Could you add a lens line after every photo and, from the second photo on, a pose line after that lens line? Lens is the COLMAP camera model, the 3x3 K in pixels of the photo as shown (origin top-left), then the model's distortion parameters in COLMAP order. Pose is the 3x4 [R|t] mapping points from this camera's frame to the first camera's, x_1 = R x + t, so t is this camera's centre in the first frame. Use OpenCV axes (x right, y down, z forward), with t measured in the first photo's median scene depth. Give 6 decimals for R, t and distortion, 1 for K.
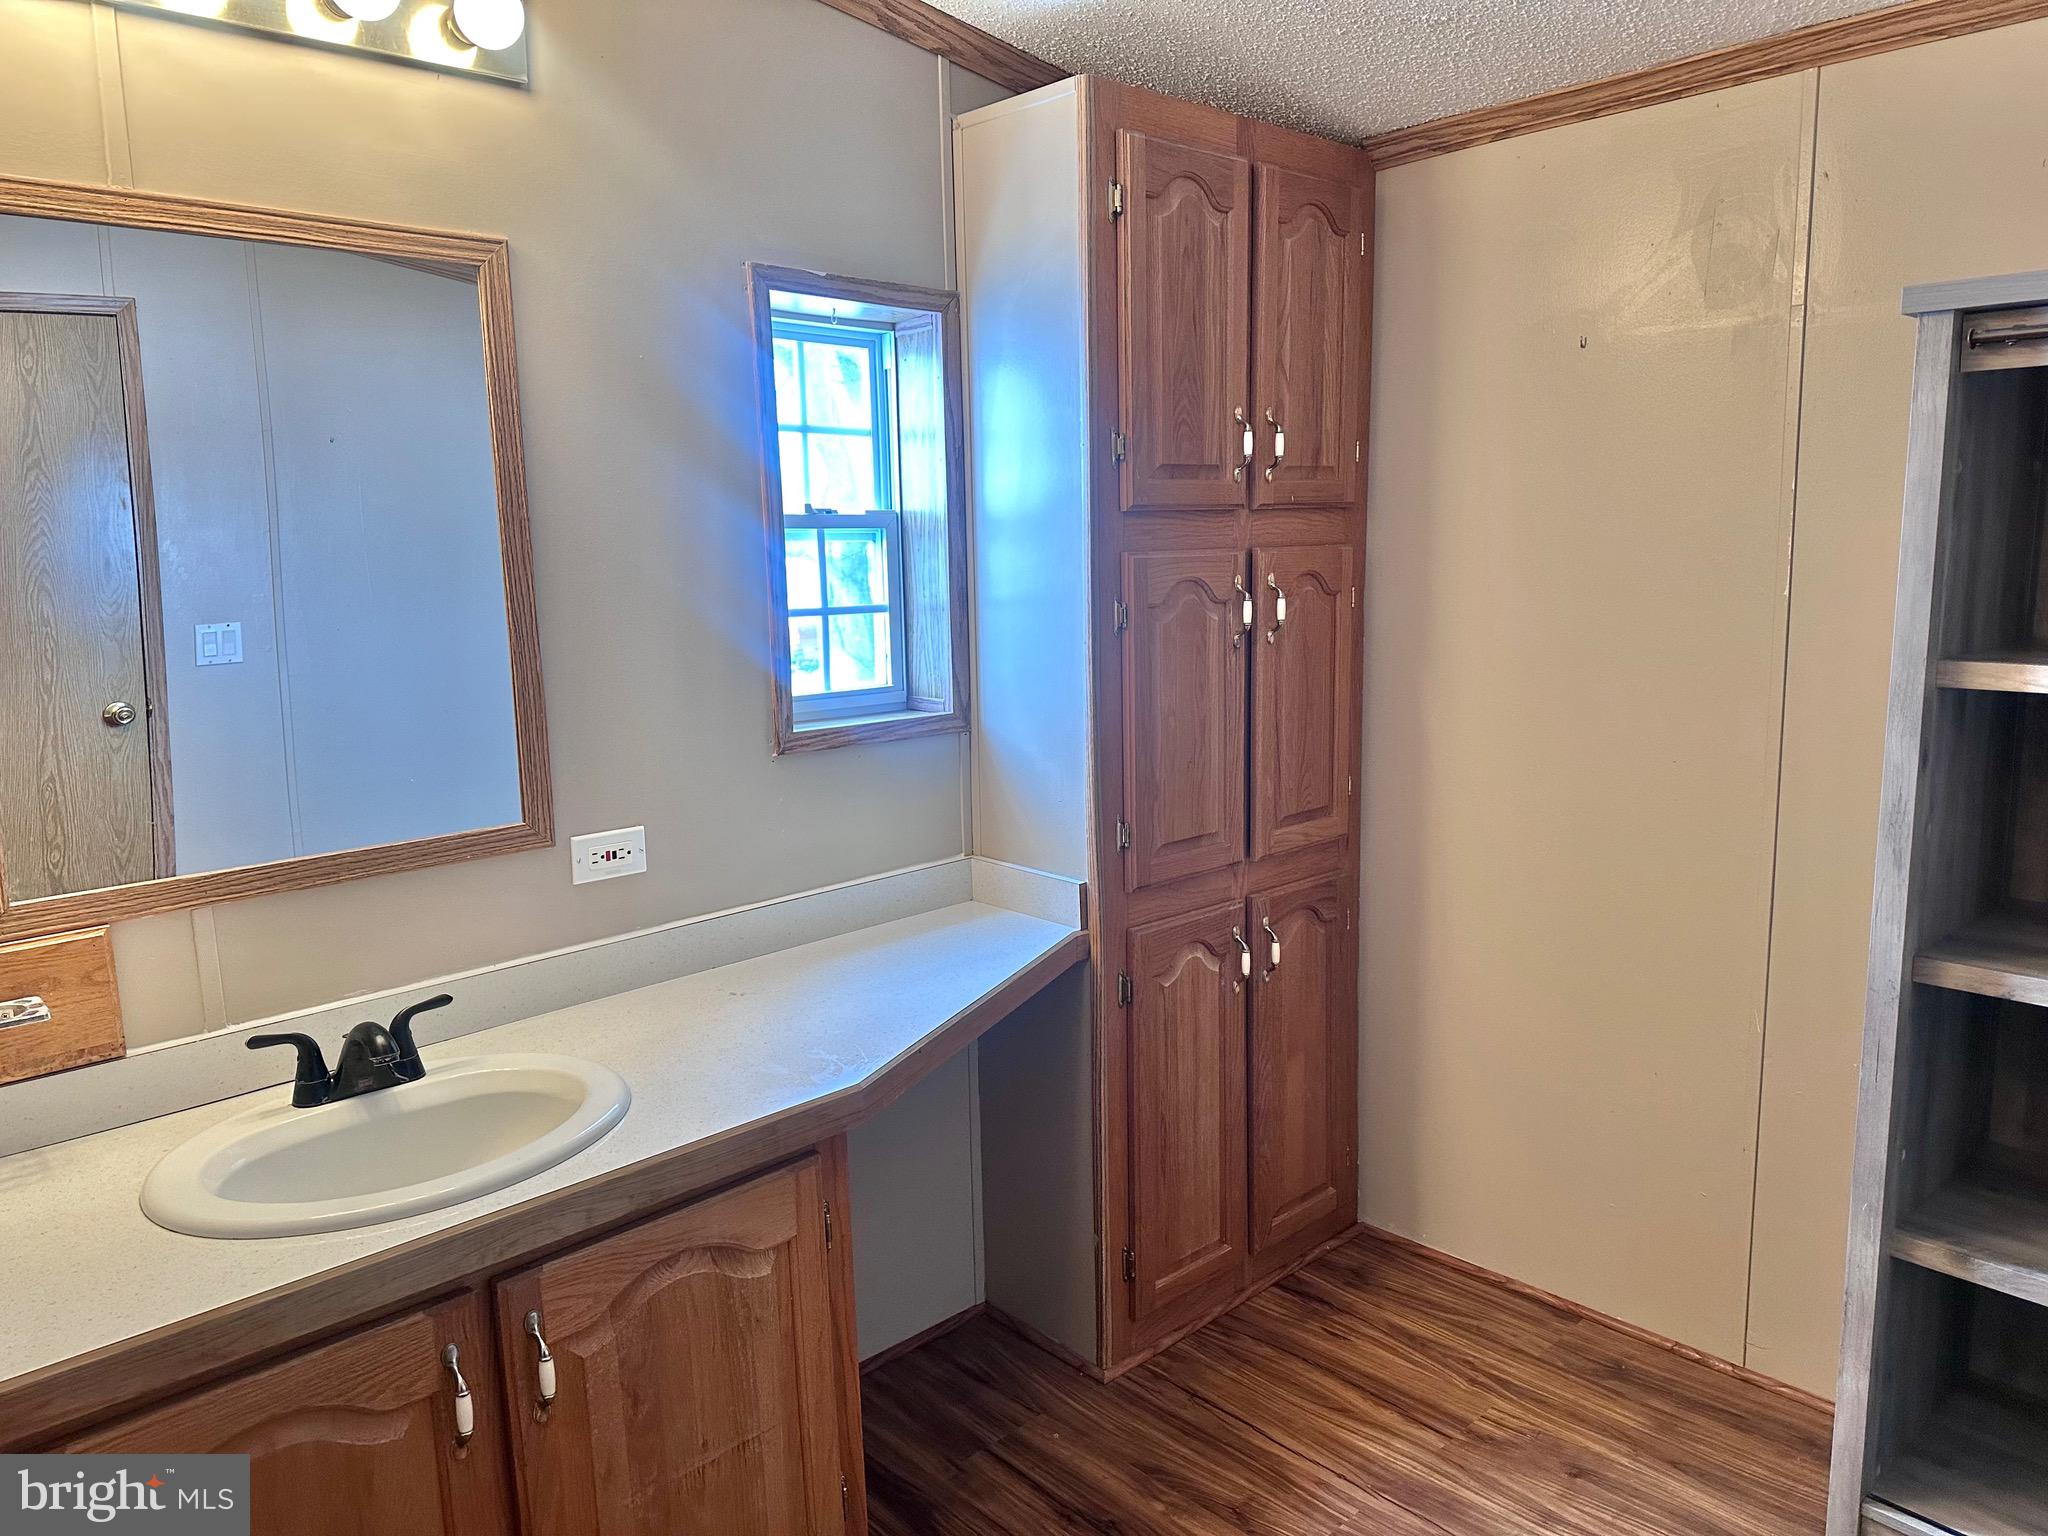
lens RADIAL K [[1417.6, 0, 1022.7], [0, 1417.6, 763.0], [0, 0, 1]] dist [0.153551, -0.298138]
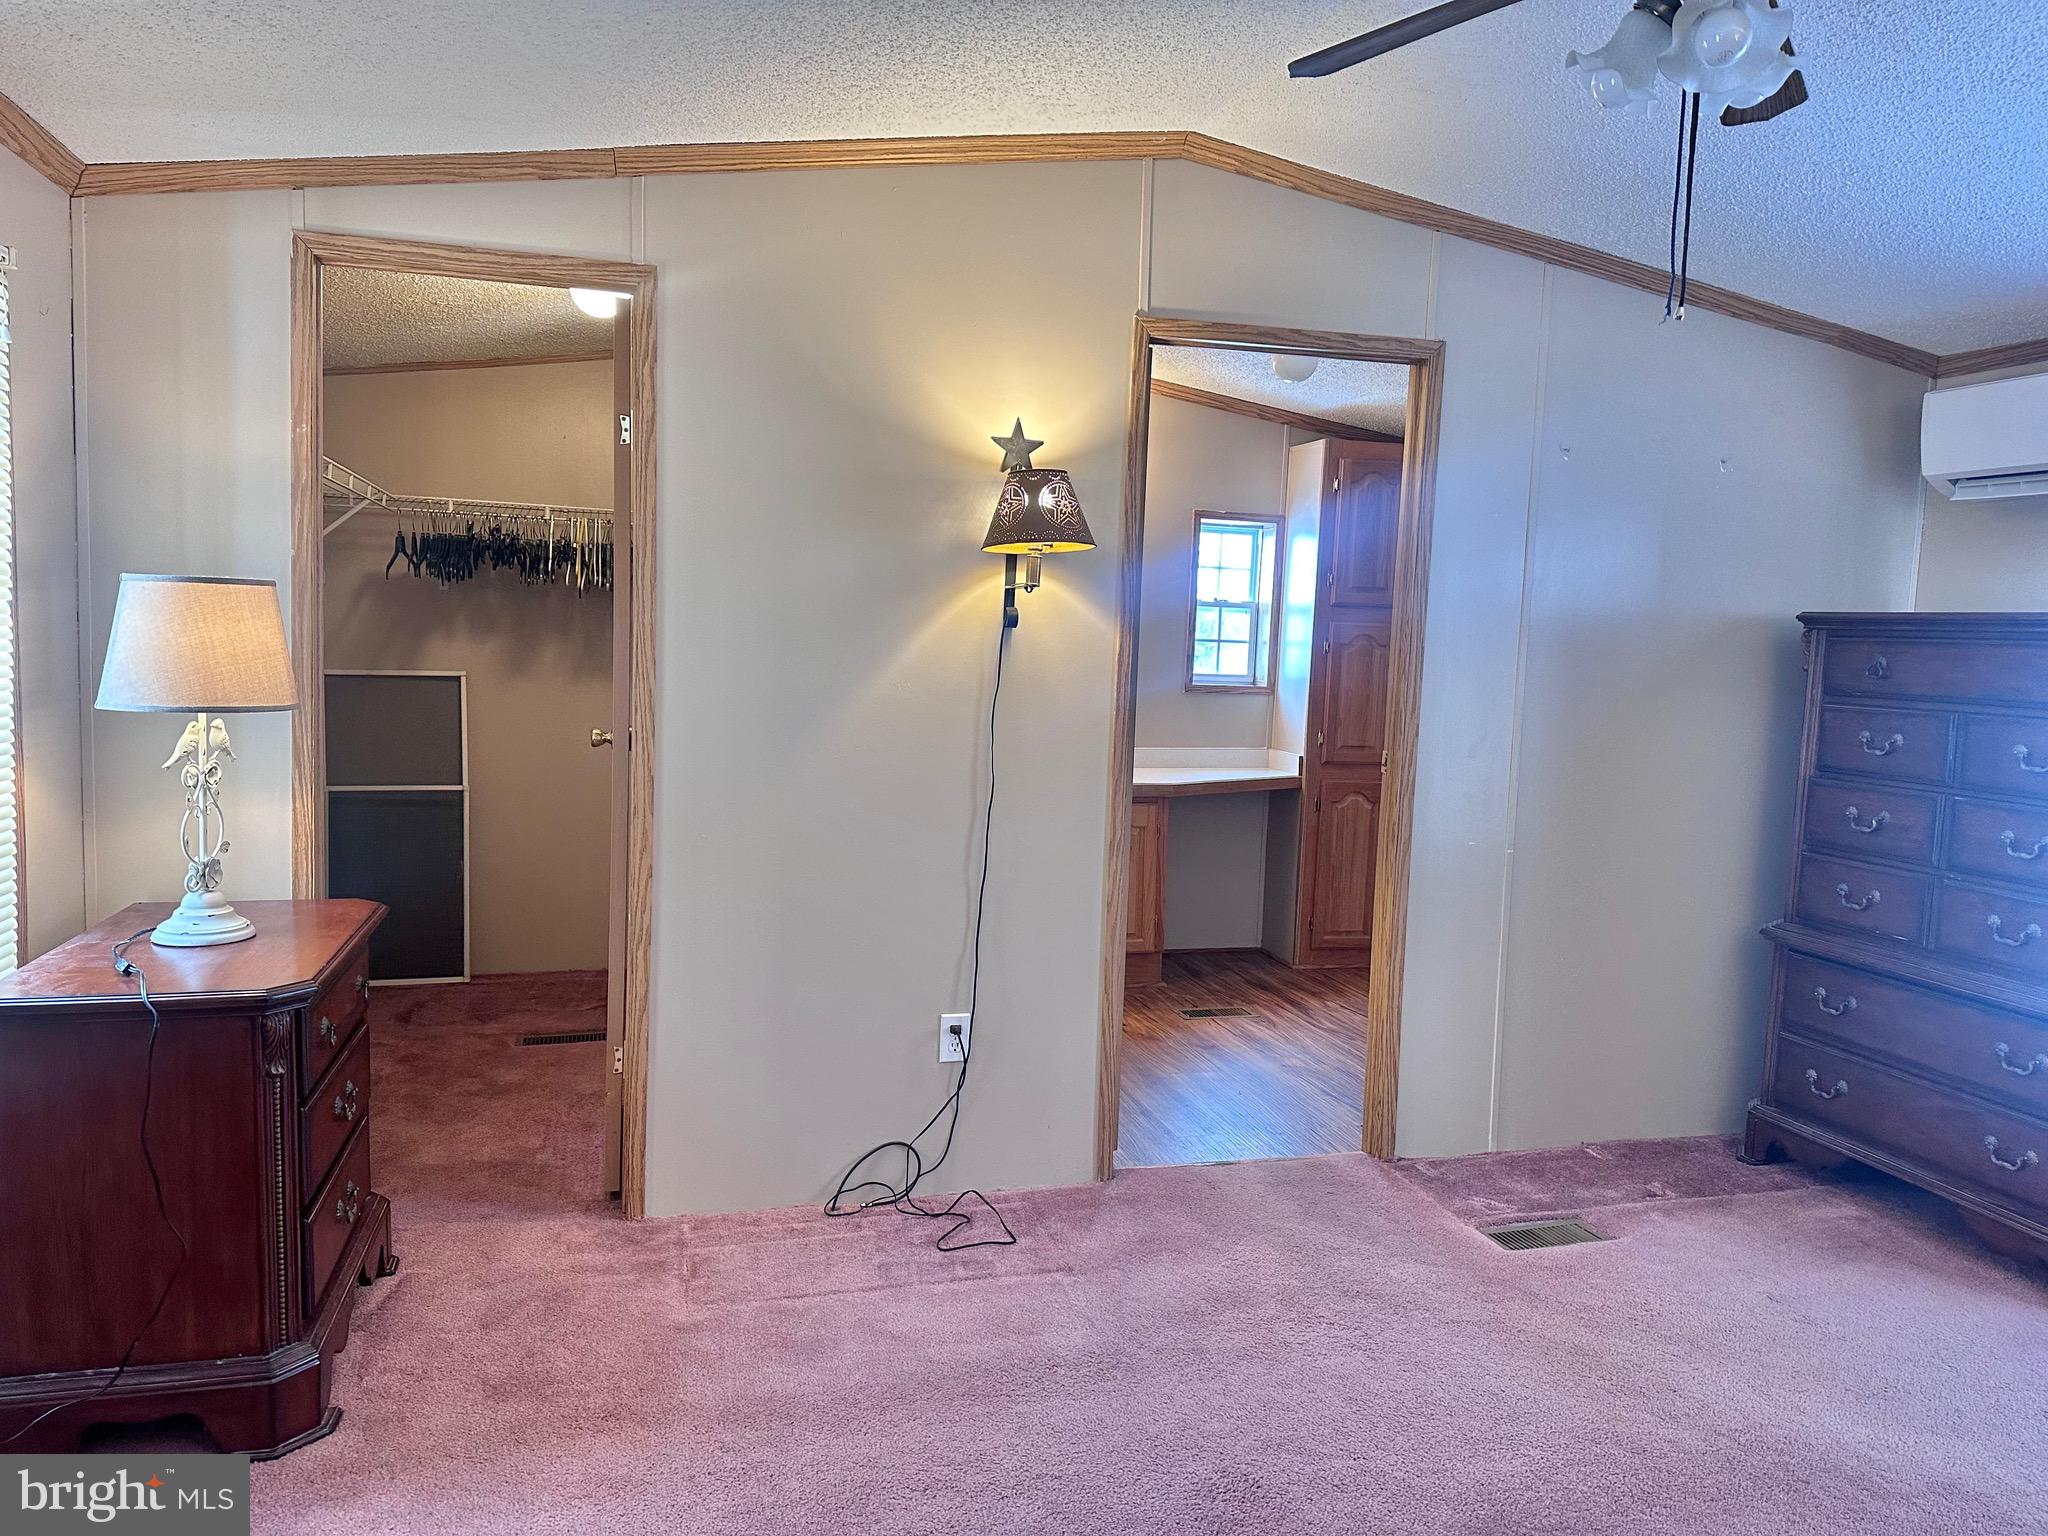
lens RADIAL K [[1417.6, 0, 1022.7], [0, 1417.6, 763.0], [0, 0, 1]] dist [0.153551, -0.298138]
pose [[0.882327, 0.094705, -0.461010, 0.712948], [-0.123171, 0.991870, -0.031979, 0.222083], [0.454233, 0.084999, 0.886819, -1.310798]]
